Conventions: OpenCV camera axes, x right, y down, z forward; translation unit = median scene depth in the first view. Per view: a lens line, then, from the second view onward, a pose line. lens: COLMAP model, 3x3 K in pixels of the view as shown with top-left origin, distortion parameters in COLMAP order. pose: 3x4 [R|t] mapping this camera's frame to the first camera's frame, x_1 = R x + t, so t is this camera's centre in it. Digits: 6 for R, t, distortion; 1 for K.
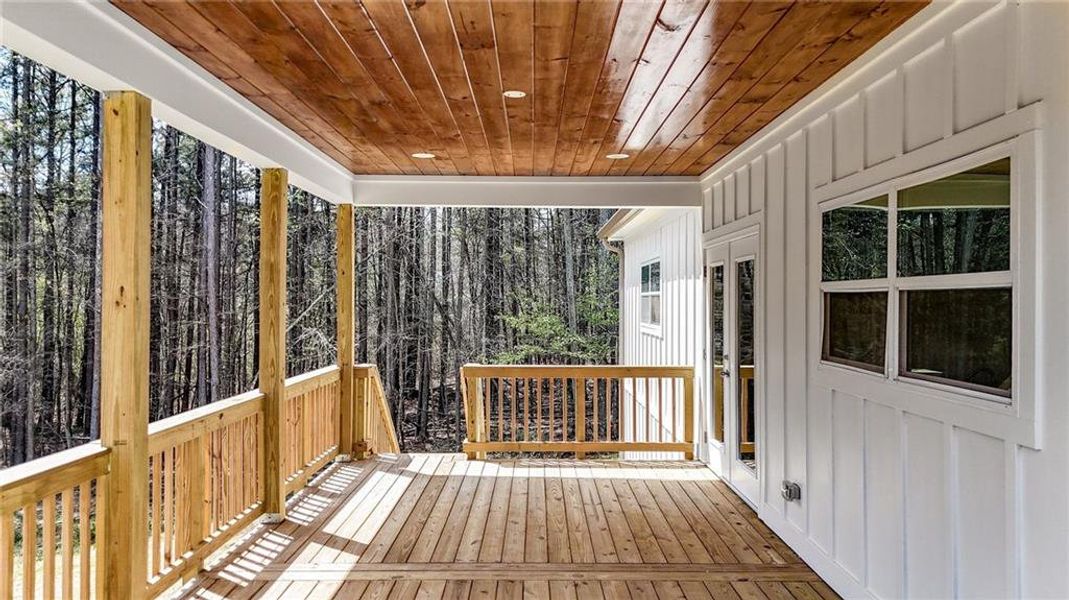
lens RADIAL K [[806.1, 0, 537.9], [0, 806.1, 301.2], [0, 0, 1]] dist [0.059901, -0.021120]
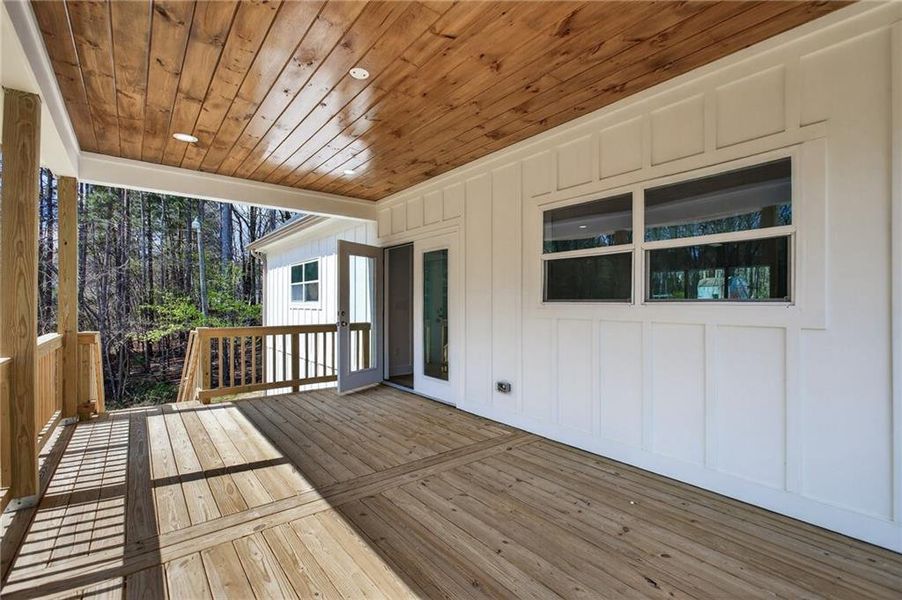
lens RADIAL K [[404.1, 0, 451.5], [0, 404.1, 302.7], [0, 0, 1]] dist [-0.001887, -0.000413]
pose [[0.782151, -0.001896, 0.623086, -0.276512], [0.004088, 0.999989, -0.002087, 0.069597], [-0.623076, 0.004180, 0.782150, 0.453567]]
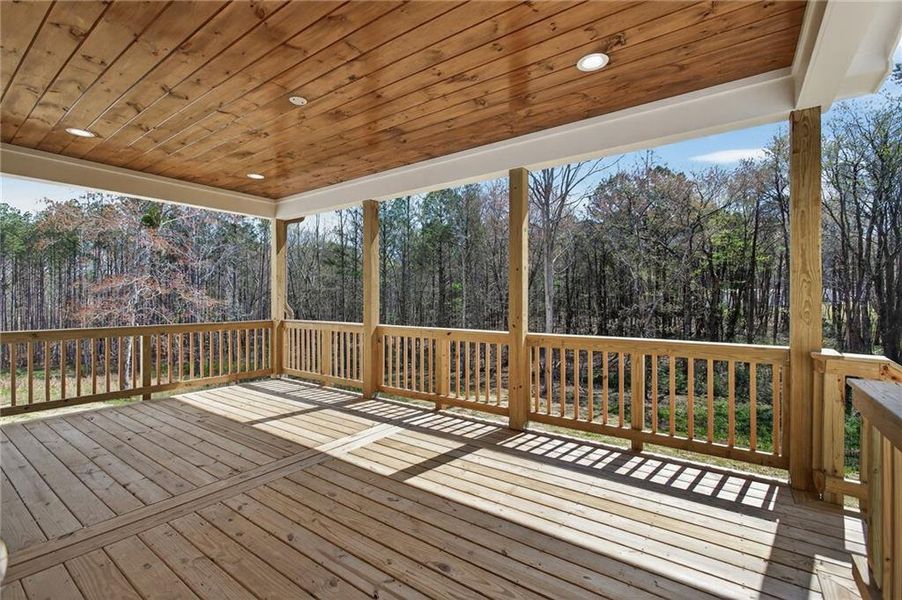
lens RADIAL K [[404.1, 0, 450.8], [0, 404.1, 295.6], [0, 0, 1]] dist [-0.001887, -0.000413]
pose [[-0.574704, -0.005904, -0.818340, 0.360367], [-0.004276, 0.999982, -0.004212, 0.060054], [0.818350, 0.001079, -0.574718, 1.542500]]
